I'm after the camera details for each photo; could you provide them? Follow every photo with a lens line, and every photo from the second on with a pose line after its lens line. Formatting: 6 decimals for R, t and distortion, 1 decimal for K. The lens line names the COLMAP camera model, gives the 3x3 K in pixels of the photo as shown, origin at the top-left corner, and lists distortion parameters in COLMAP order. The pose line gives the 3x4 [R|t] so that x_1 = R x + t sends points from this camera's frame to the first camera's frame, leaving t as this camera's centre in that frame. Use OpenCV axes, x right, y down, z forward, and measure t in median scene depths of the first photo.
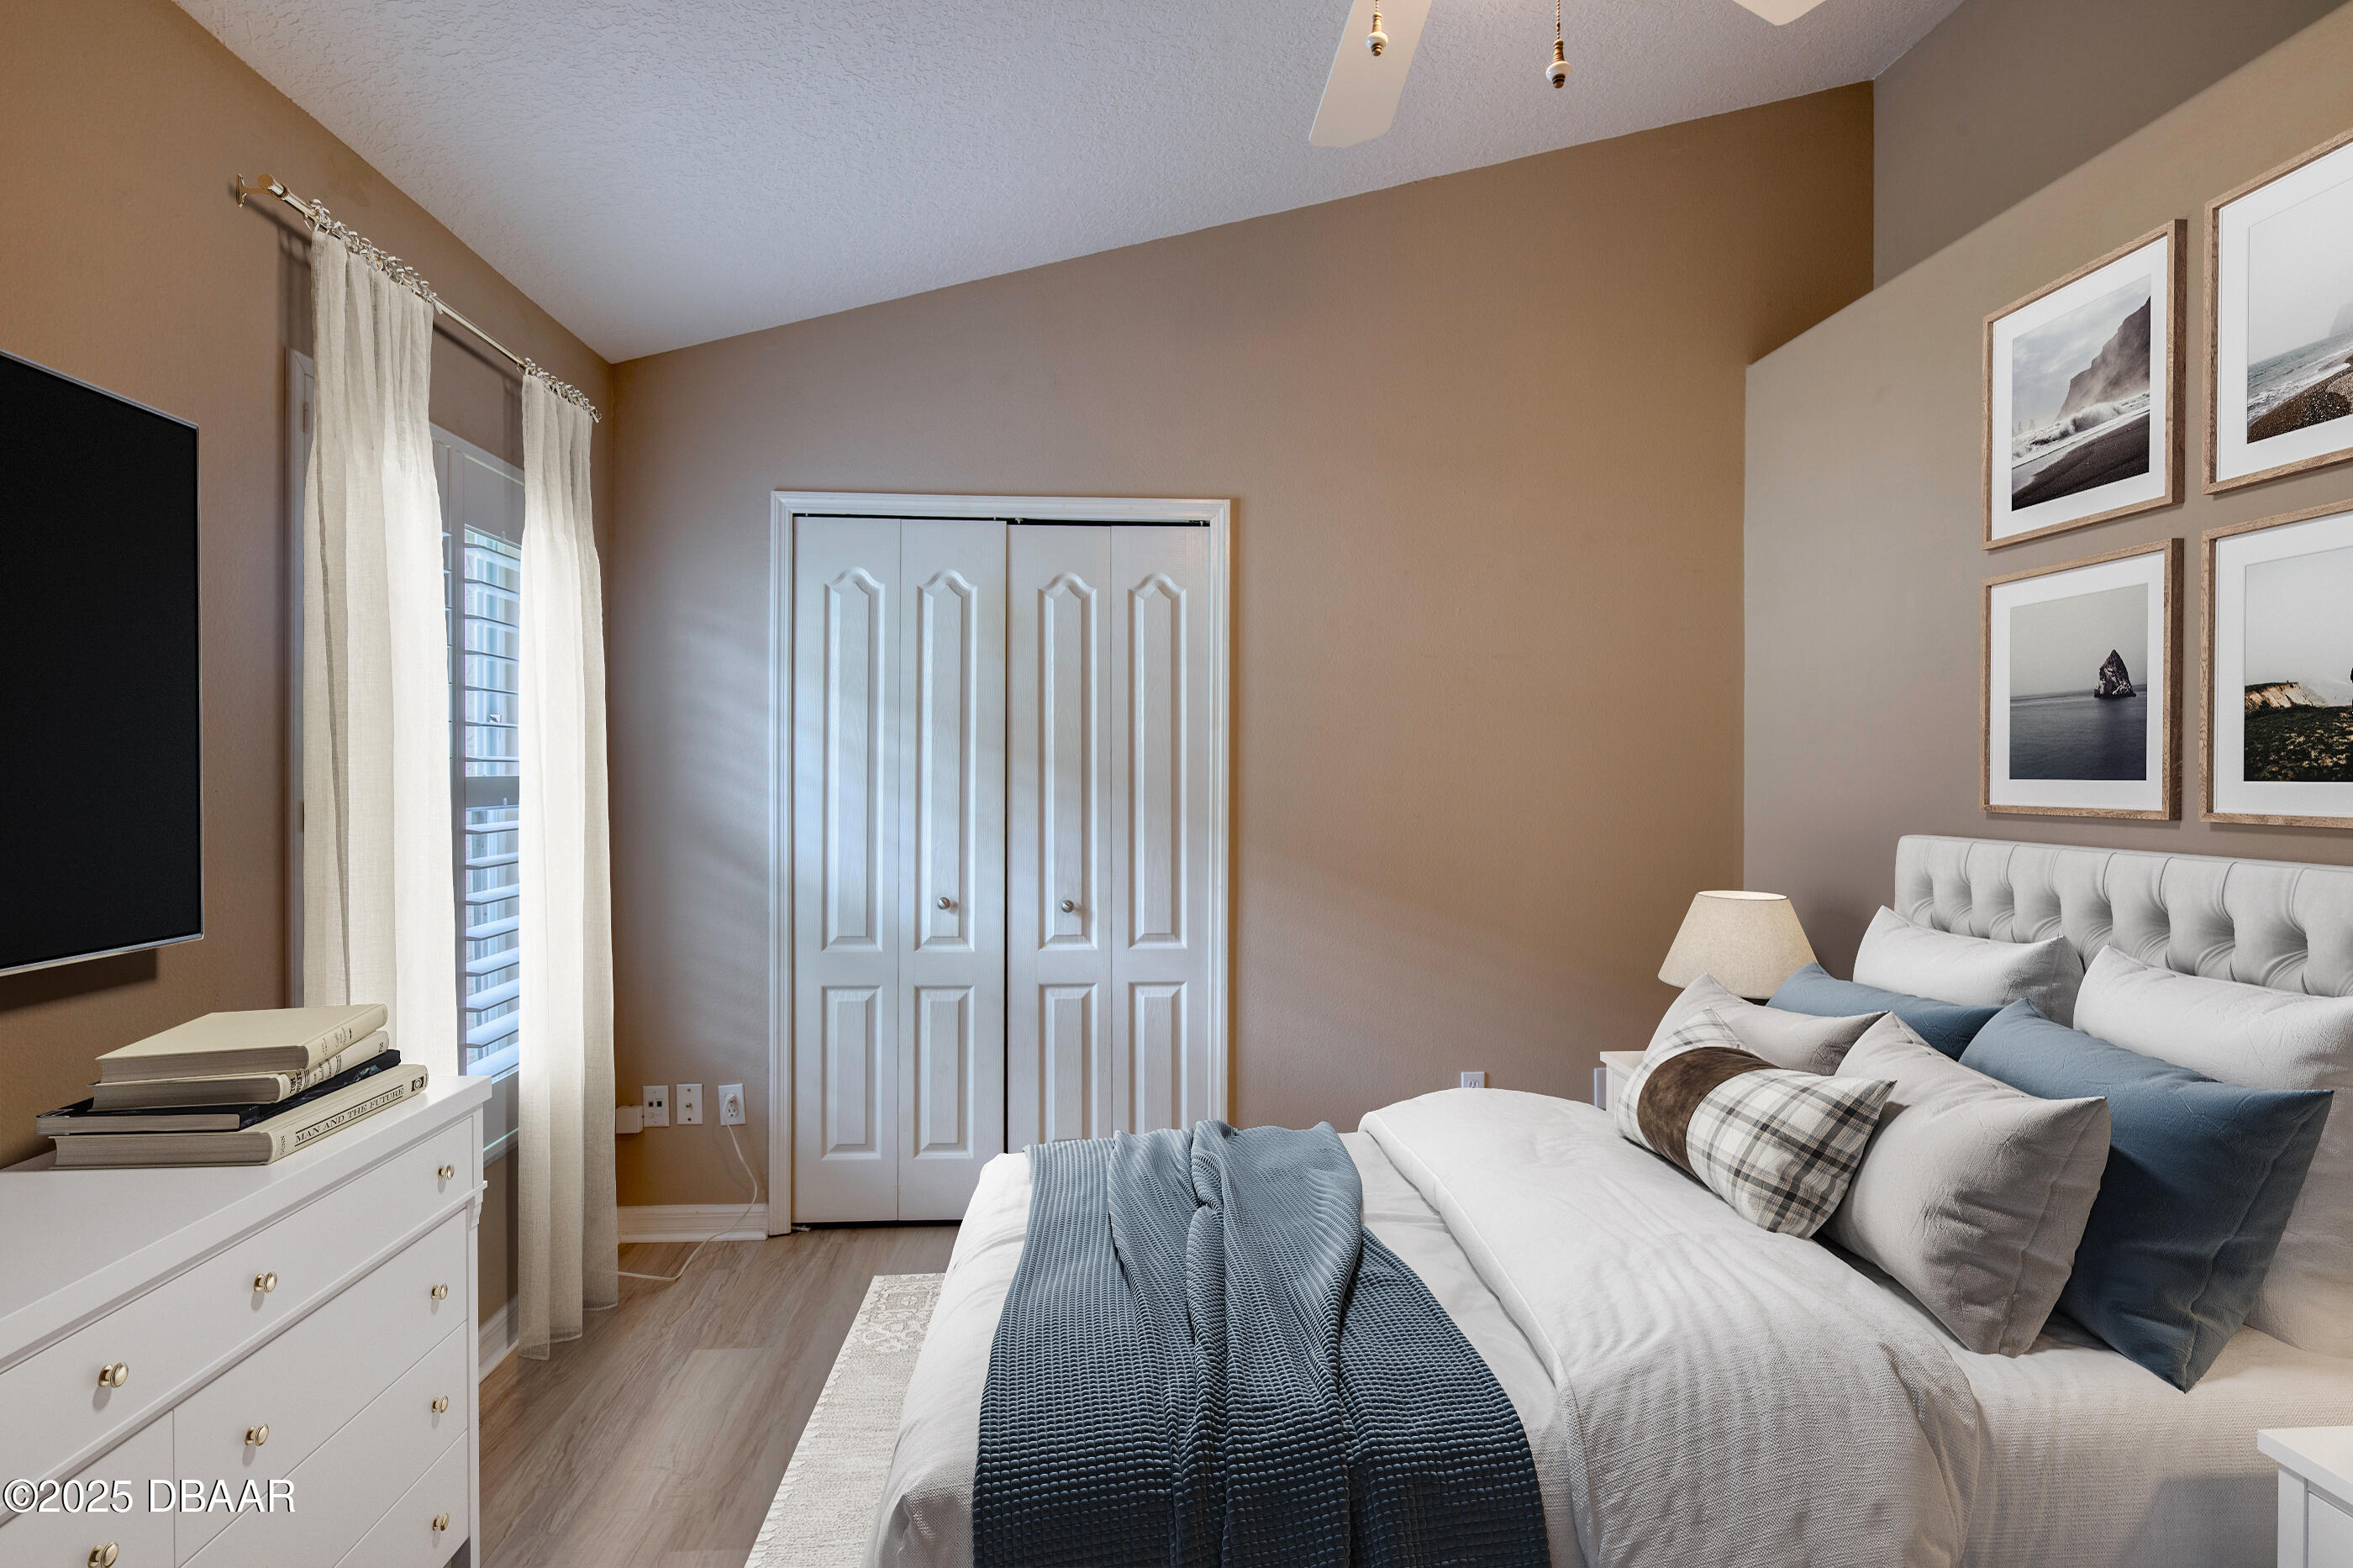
lens RADIAL K [[1078.2, 0, 1185.4], [0, 1078.2, 779.6], [0, 0, 1]] dist [-0.019411, 0.006614]
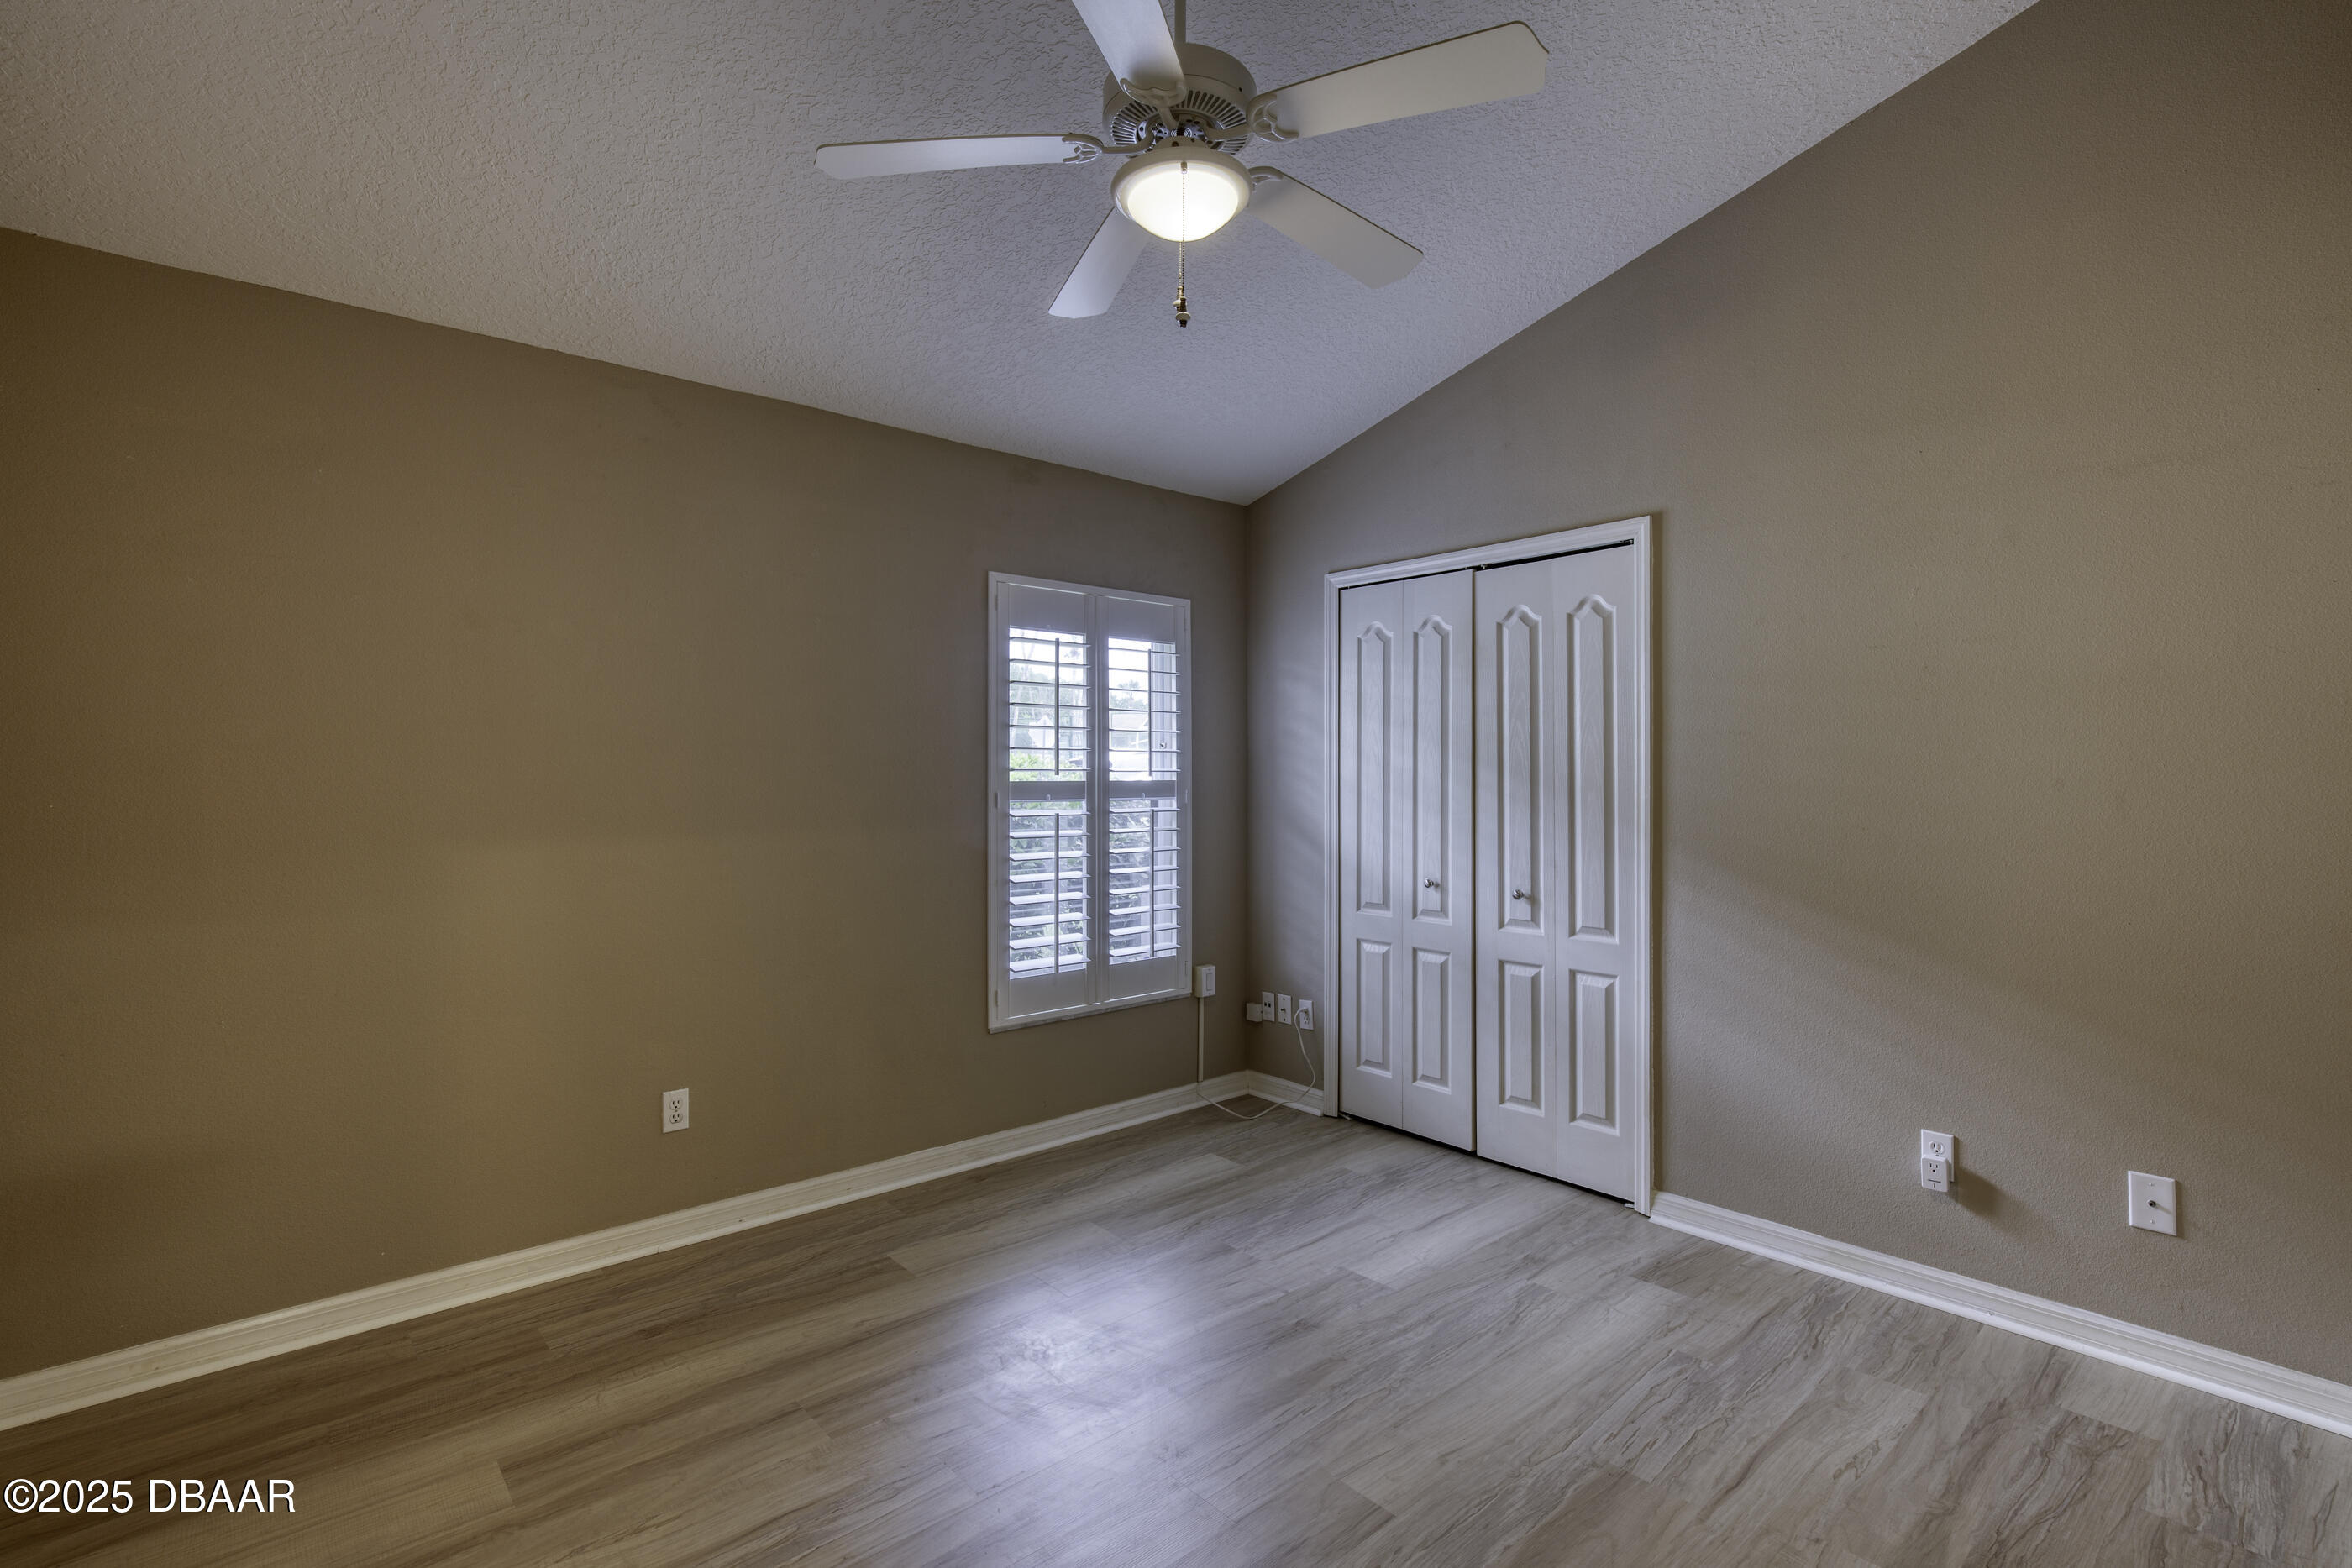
lens RADIAL K [[1077.7, 0, 1213.2], [0, 1077.7, 768.1], [0, 0, 1]] dist [-0.019411, 0.006614]
pose [[0.616863, -0.005207, -0.787053, 0.597394], [-0.003421, 0.999951, -0.009297, -0.005770], [0.787063, 0.008428, 0.616815, 0.032951]]
